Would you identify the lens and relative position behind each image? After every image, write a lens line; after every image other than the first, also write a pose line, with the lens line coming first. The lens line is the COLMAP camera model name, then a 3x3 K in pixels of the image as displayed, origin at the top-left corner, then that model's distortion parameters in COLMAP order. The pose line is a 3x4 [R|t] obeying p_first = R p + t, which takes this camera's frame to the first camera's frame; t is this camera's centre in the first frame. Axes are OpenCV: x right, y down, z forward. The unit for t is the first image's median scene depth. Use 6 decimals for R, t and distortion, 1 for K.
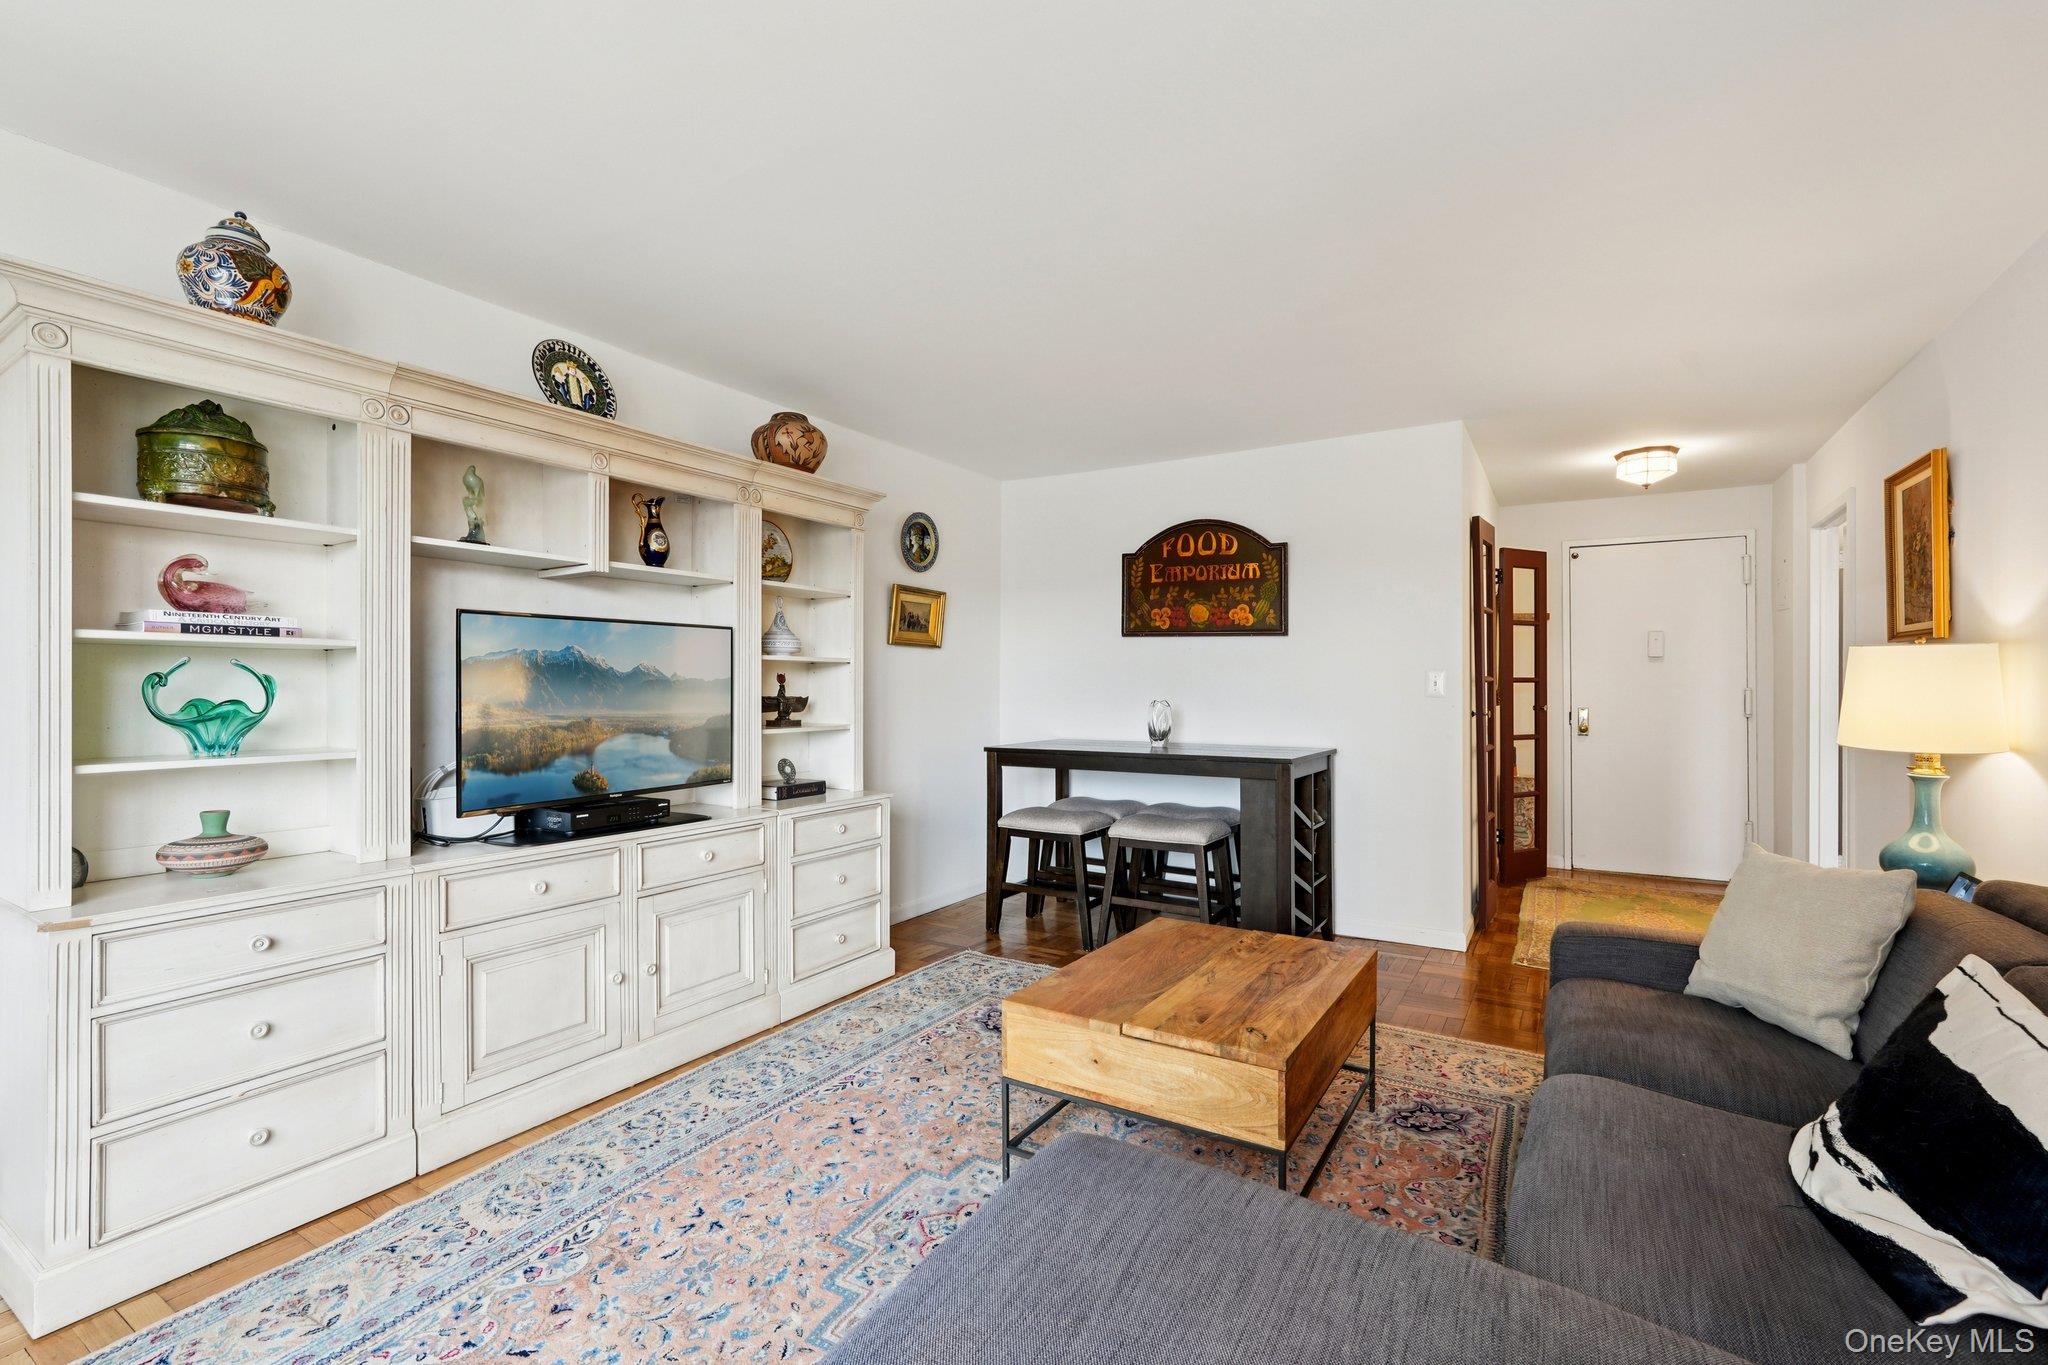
lens RADIAL K [[903.5, 0, 1024.0], [0, 903.5, 682.5], [0, 0, 1]] dist [-0.015317, 0.008263]
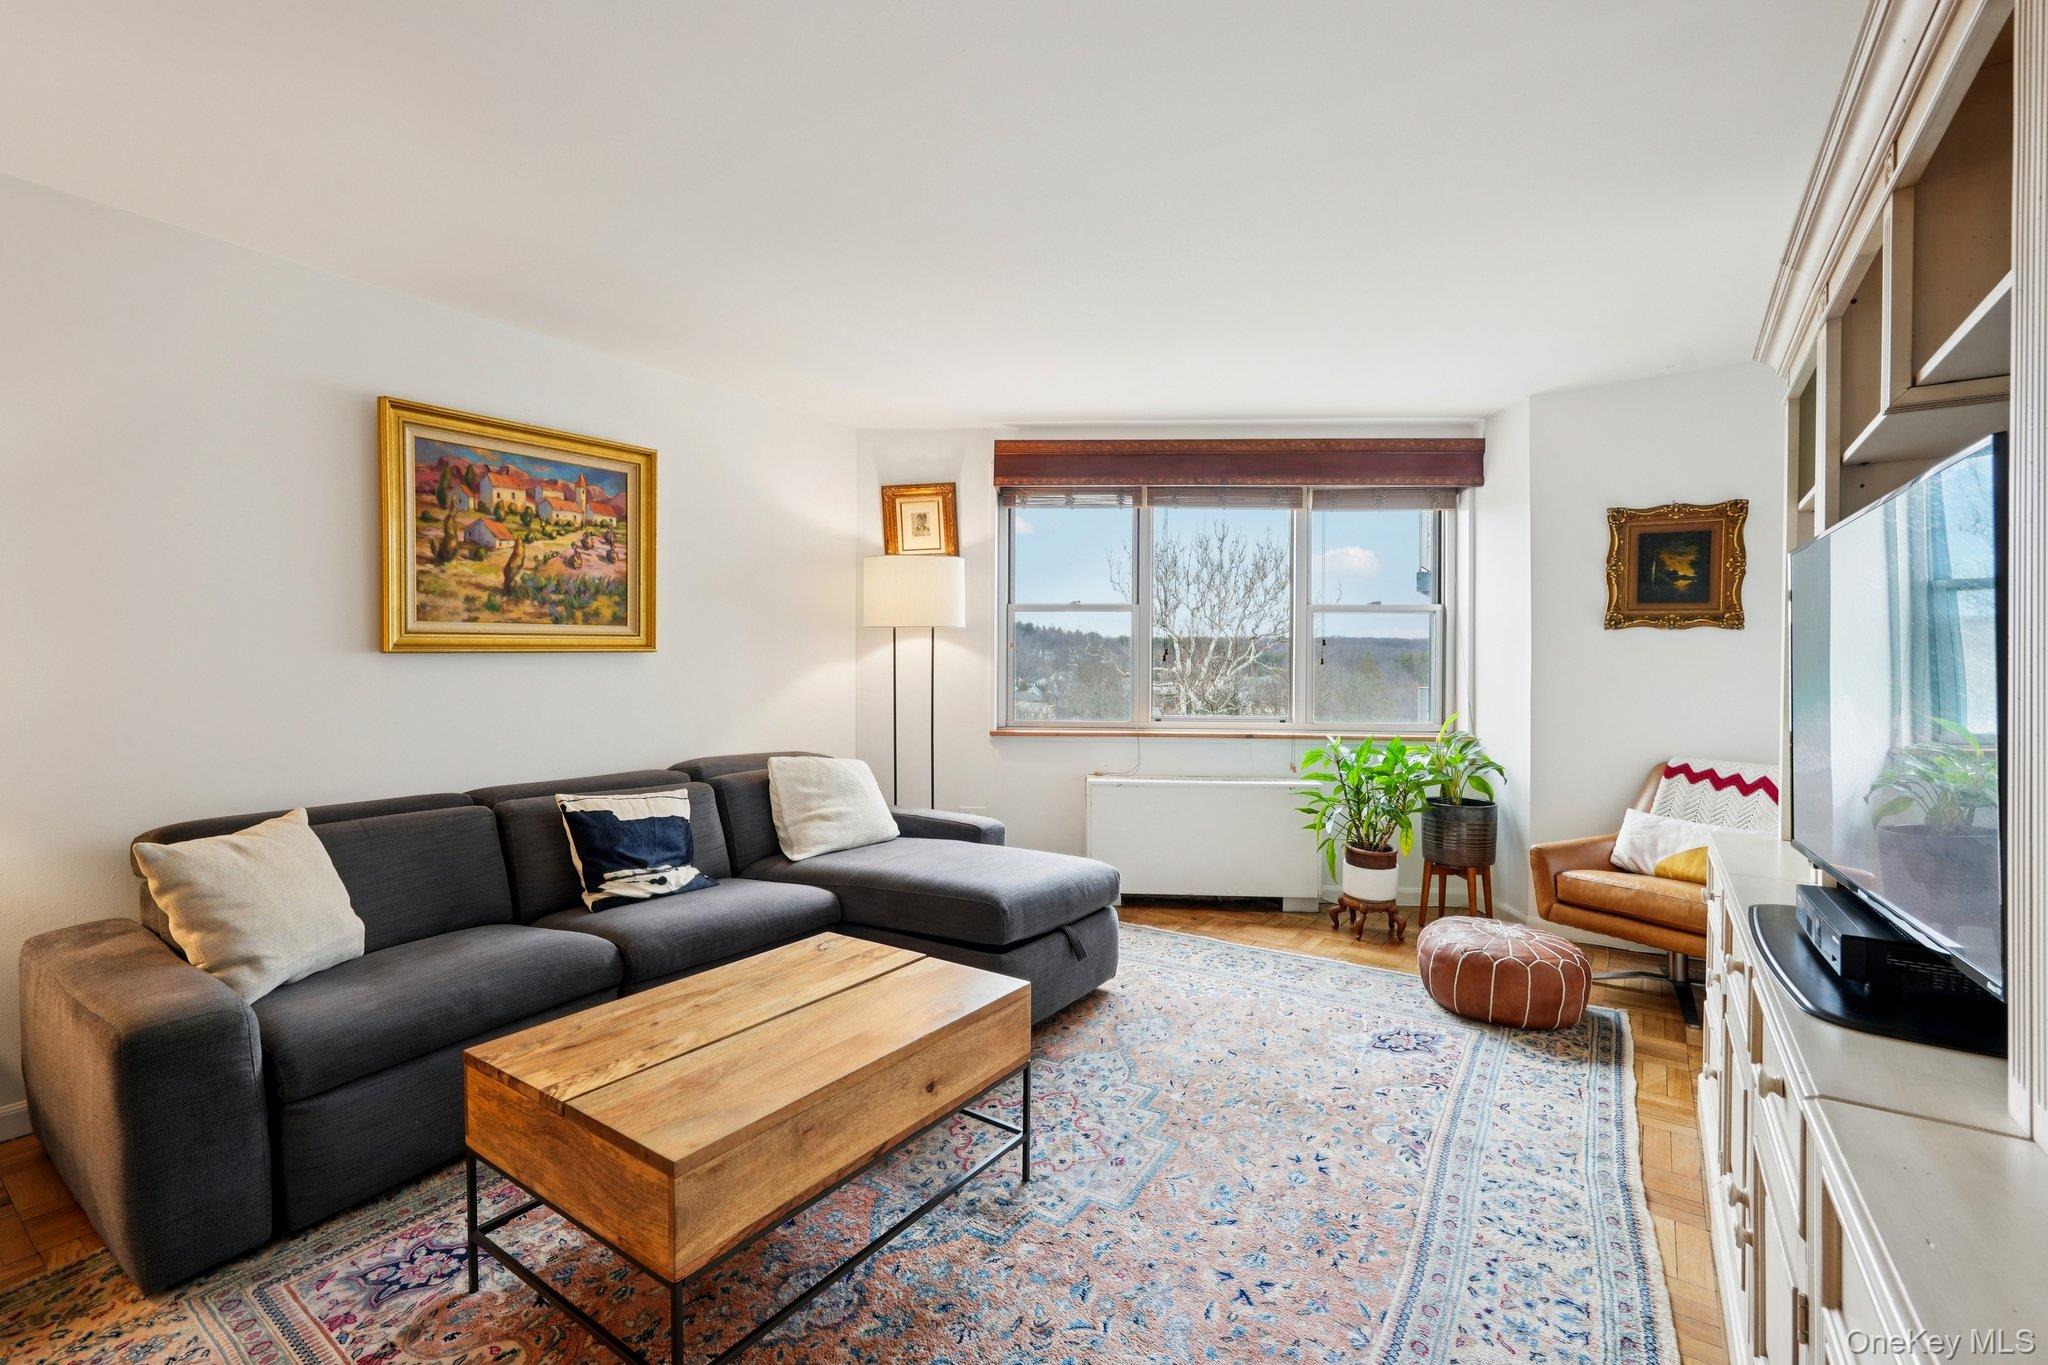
lens RADIAL K [[908.2, 0, 1016.9], [0, 908.2, 651.4], [0, 0, 1]] dist [-0.014168, 0.009451]
pose [[-0.998249, -0.000191, 0.059157, -0.031953], [-0.001741, 0.999656, -0.026153, 0.009906], [-0.059131, -0.026210, -0.997906, 0.937665]]
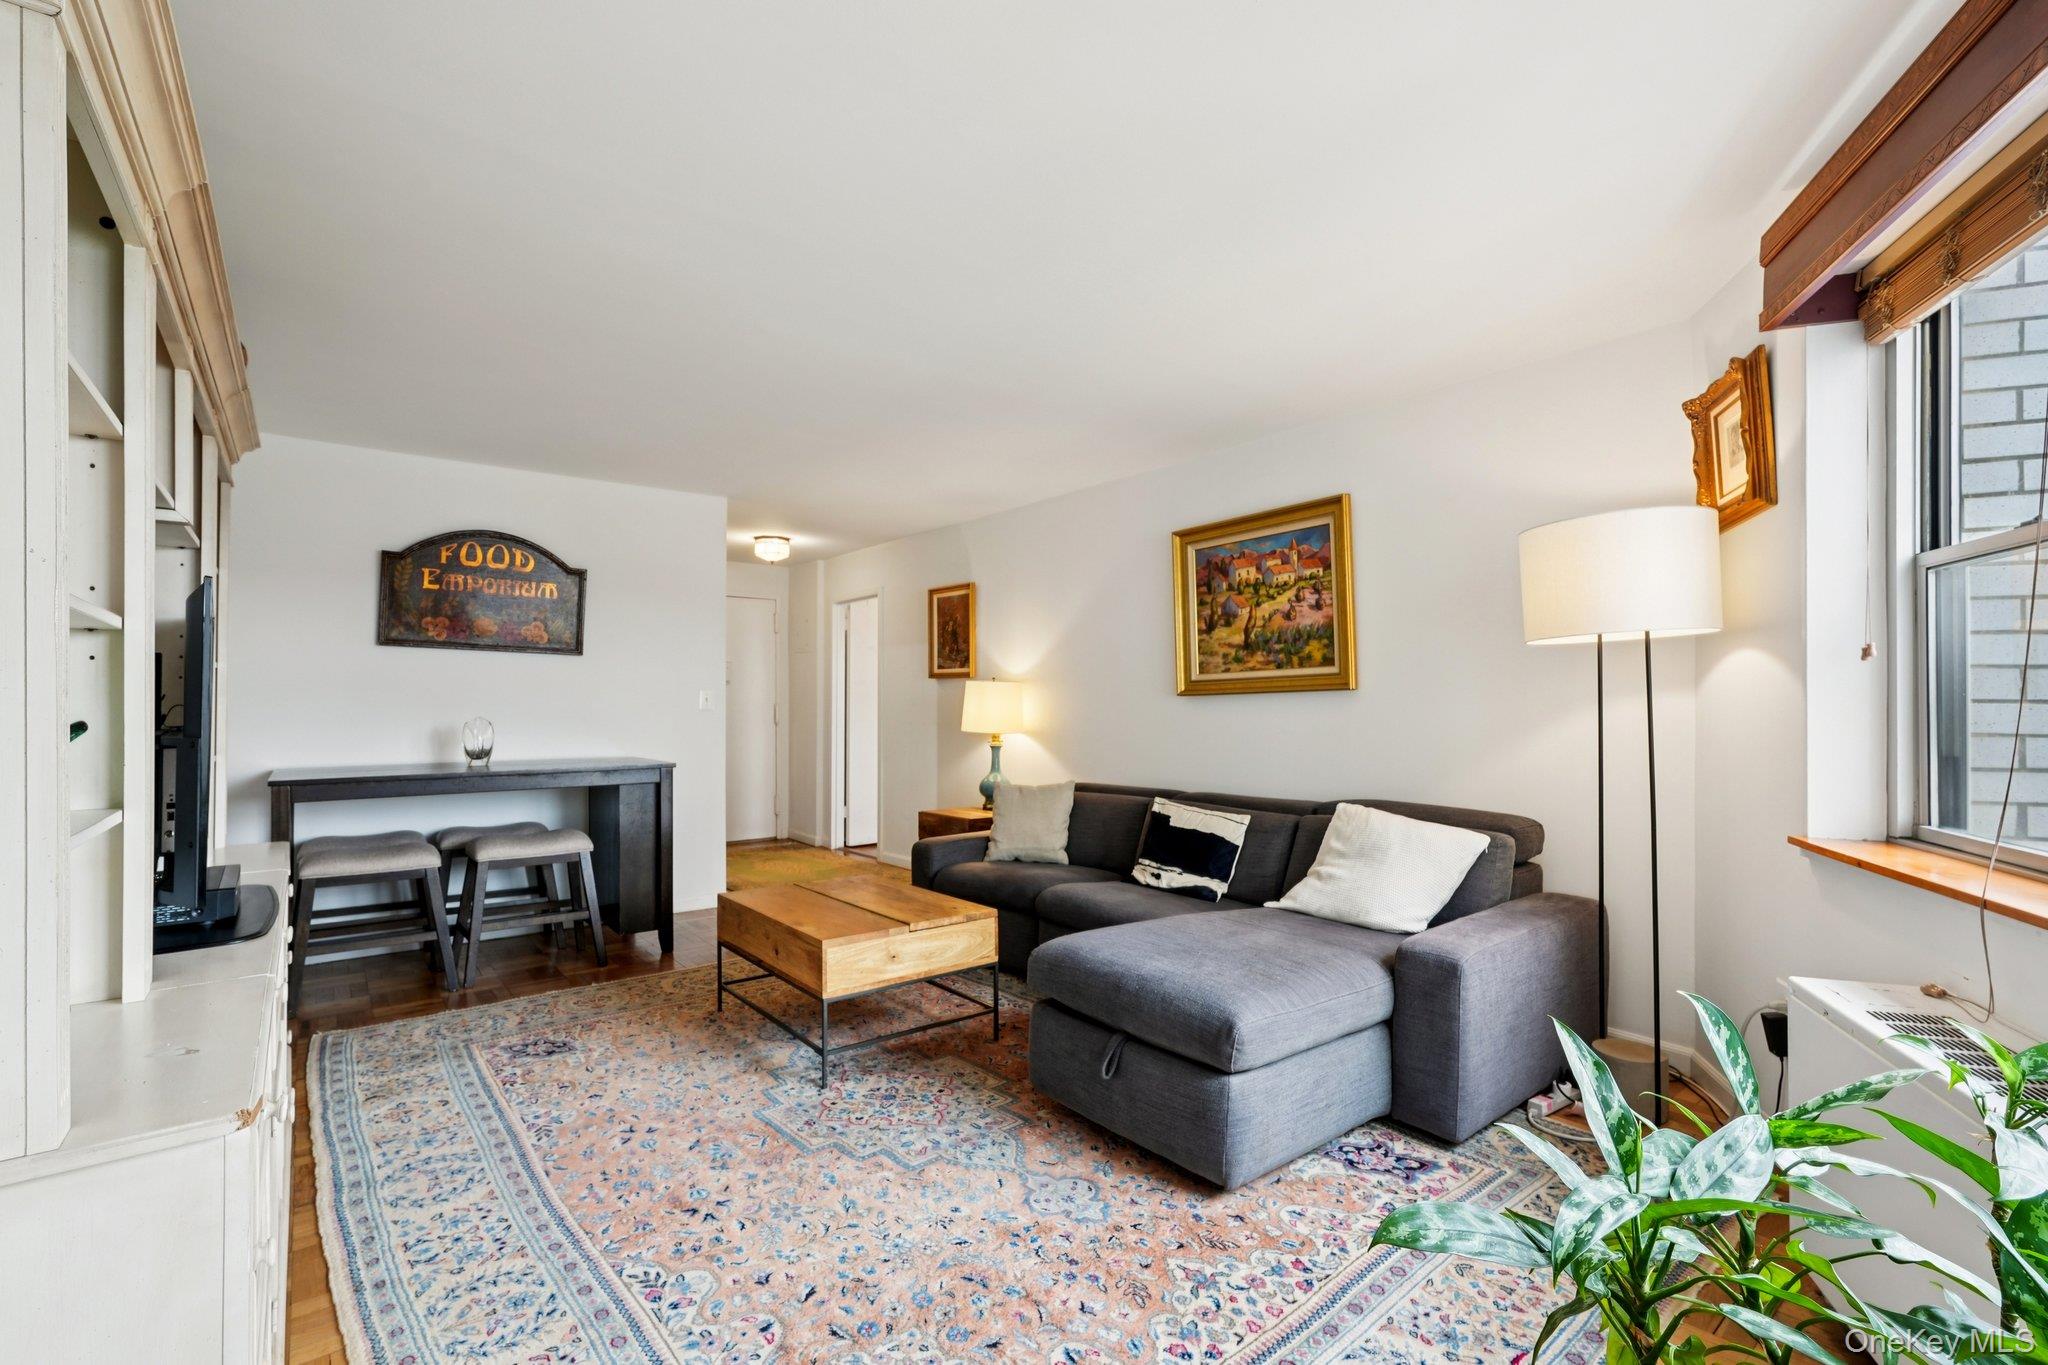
lens RADIAL K [[909.7, 0, 1025.6], [0, 909.7, 686.2], [0, 0, 1]] dist [-0.003949, 0.005857]
pose [[0.346534, 0.016993, 0.937884, -0.551331], [-0.003706, 0.999853, -0.016747, 0.001447], [-0.938030, 0.002328, 0.346546, 0.124786]]
